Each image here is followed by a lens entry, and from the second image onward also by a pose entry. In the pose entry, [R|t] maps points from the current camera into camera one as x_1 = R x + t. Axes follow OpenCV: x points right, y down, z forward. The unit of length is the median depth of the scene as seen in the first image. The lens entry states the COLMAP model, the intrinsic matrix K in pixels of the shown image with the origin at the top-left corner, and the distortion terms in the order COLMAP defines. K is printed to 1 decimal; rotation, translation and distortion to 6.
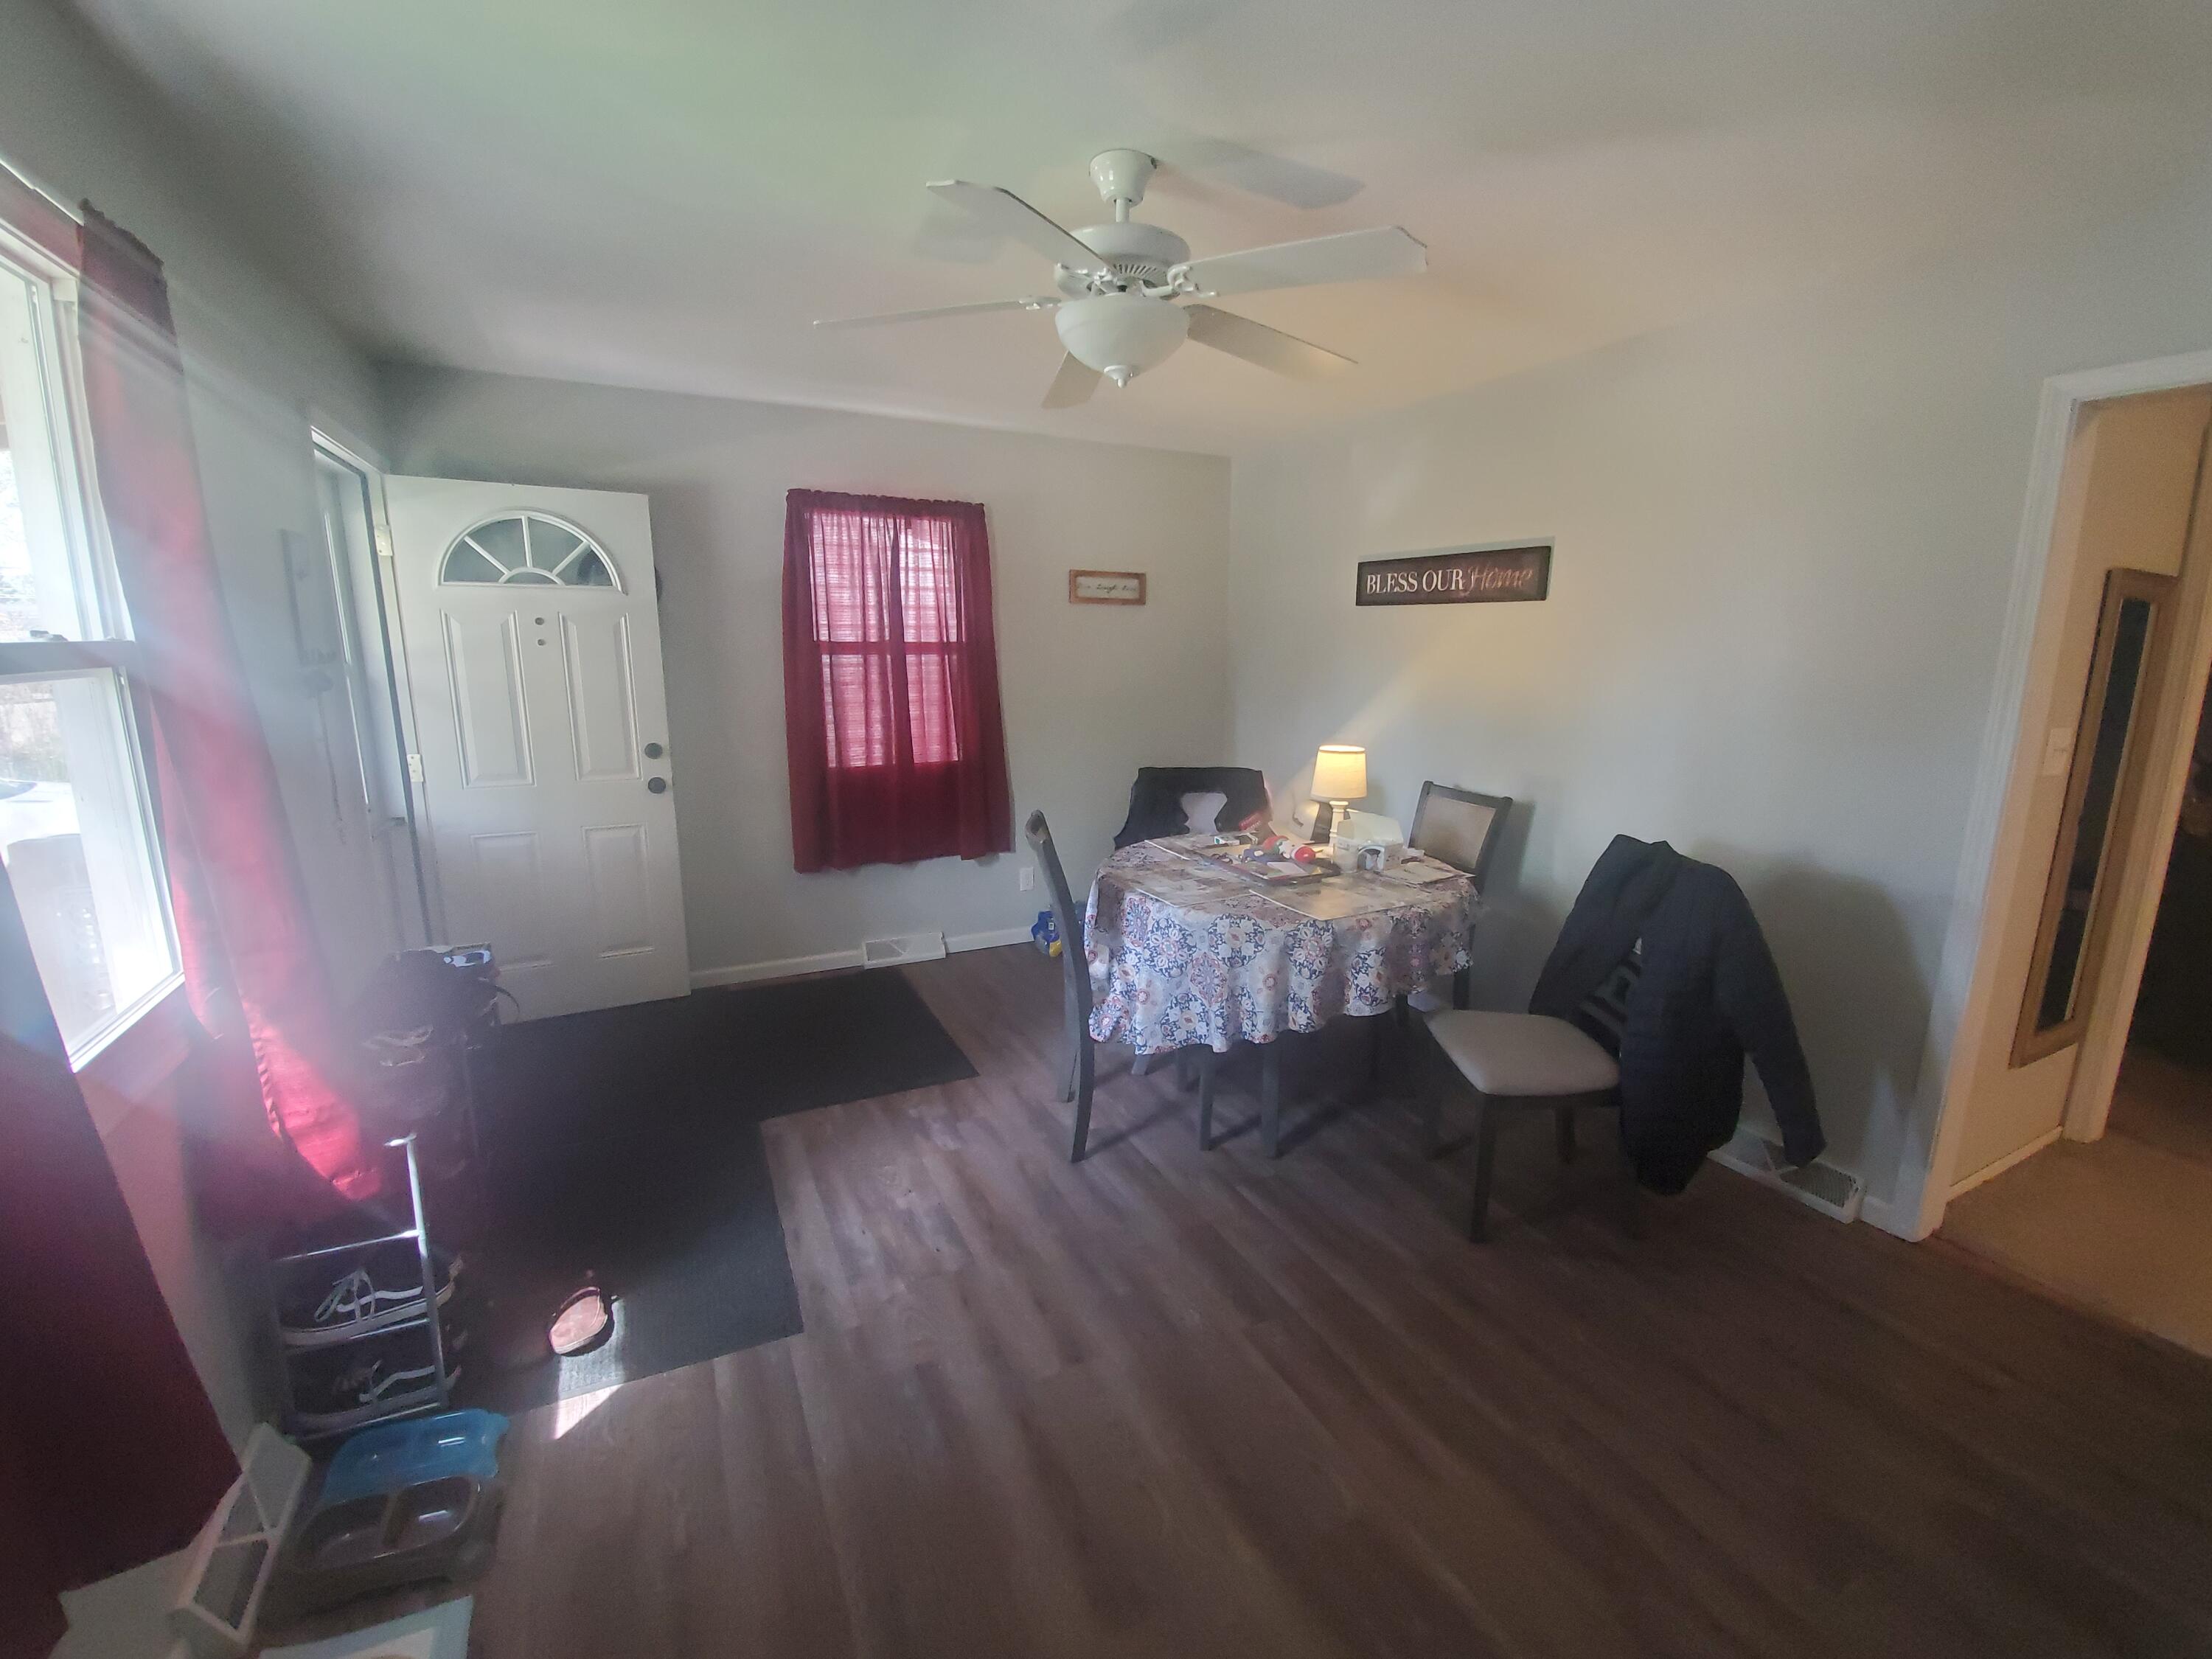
lens RADIAL K [[910.1, 0, 1116.1], [0, 910.1, 825.3], [0, 0, 1]] dist [0.003095, -0.000633]
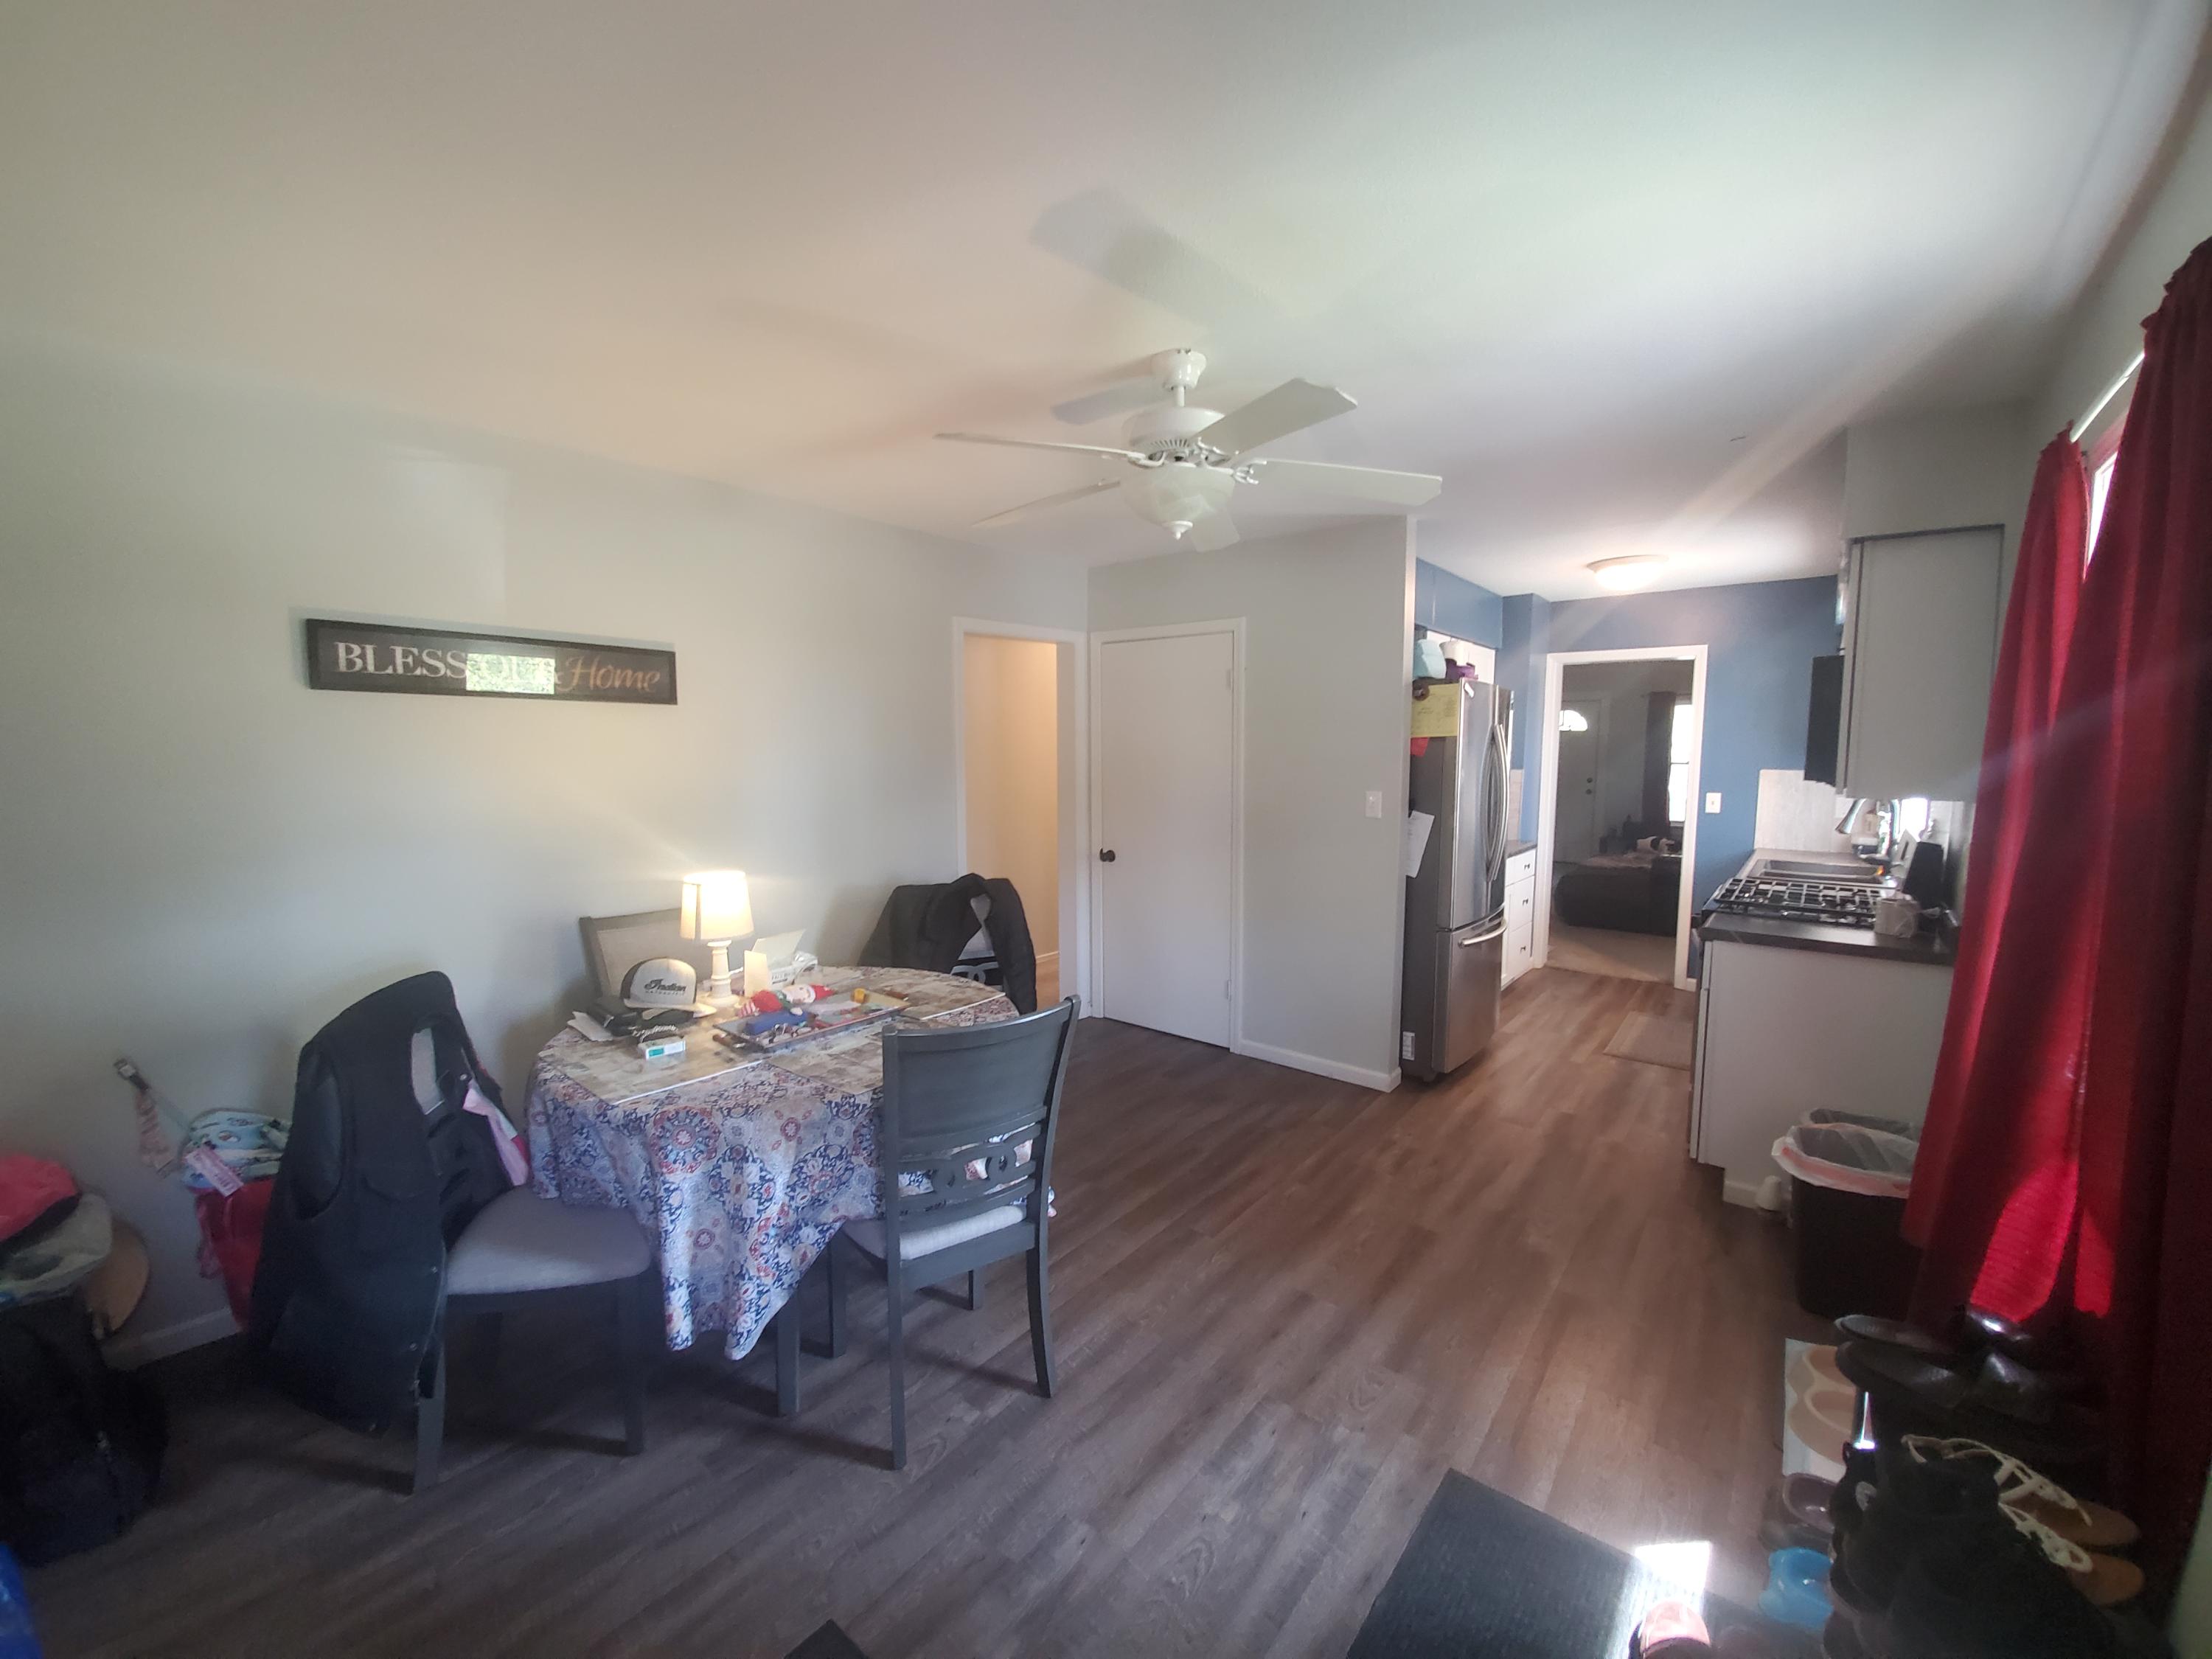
lens RADIAL K [[910.1, 0, 1103.5], [0, 910.1, 823.8], [0, 0, 1]] dist [0.003095, -0.000633]
pose [[-0.411529, -0.100002, 0.905894, -0.774179], [0.170352, 0.968005, 0.184246, -0.269848], [-0.895335, 0.230144, -0.381326, 1.192433]]
